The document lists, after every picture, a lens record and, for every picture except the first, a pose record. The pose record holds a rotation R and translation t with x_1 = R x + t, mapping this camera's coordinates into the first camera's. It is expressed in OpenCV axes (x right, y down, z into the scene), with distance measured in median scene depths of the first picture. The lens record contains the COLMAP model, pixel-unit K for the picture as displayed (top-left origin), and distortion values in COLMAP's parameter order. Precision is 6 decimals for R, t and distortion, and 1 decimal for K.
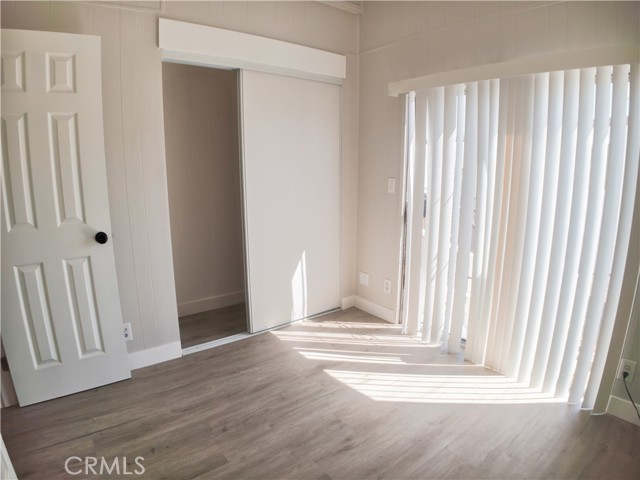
lens RADIAL K [[365.4, 0, 320.0], [0, 365.4, 240.0], [0, 0, 1]] dist [-0.138013, 0.016608]
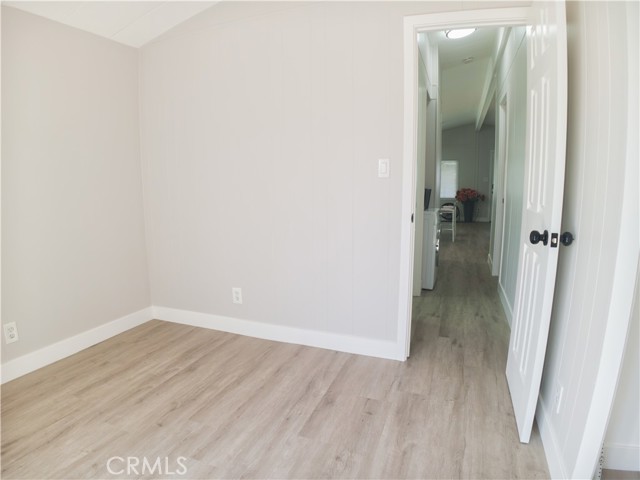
lens RADIAL K [[365.4, 0, 320.0], [0, 365.4, 240.0], [0, 0, 1]] dist [-0.138013, 0.016608]
pose [[-0.853614, 0.086345, -0.513700, 0.143960], [-0.098867, 0.941385, 0.322521, -0.209951], [0.511437, 0.326096, -0.795043, 1.518635]]
